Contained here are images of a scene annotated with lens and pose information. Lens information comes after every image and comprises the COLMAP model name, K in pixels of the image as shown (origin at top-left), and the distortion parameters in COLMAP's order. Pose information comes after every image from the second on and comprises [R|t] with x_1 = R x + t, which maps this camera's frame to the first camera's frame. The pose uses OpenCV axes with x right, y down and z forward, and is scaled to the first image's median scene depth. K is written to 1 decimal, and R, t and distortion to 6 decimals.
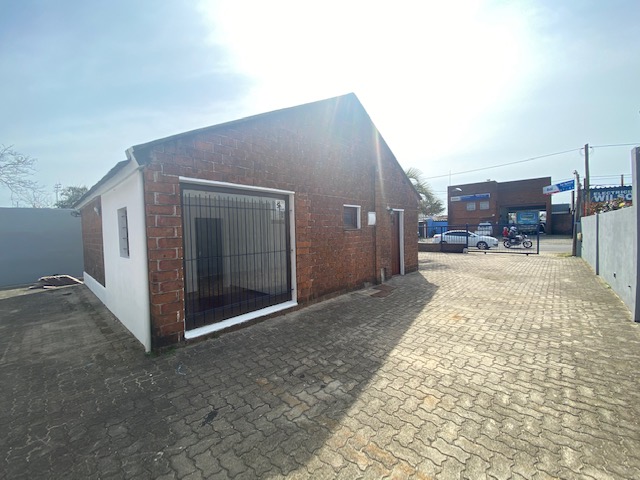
lens RADIAL K [[256.9, 0, 320.5], [0, 256.9, 241.8], [0, 0, 1]] dist [-0.007775, -0.001119]
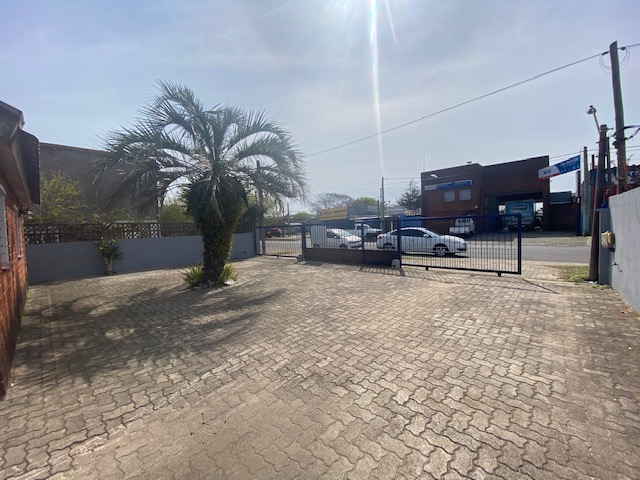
lens RADIAL K [[256.9, 0, 320.1], [0, 256.9, 235.2], [0, 0, 1]] dist [-0.007775, -0.001119]
pose [[0.999922, -0.011362, -0.005184, 0.247353], [0.011280, 0.999815, -0.015559, -0.012834], [0.005360, 0.015499, 0.999866, 0.263837]]
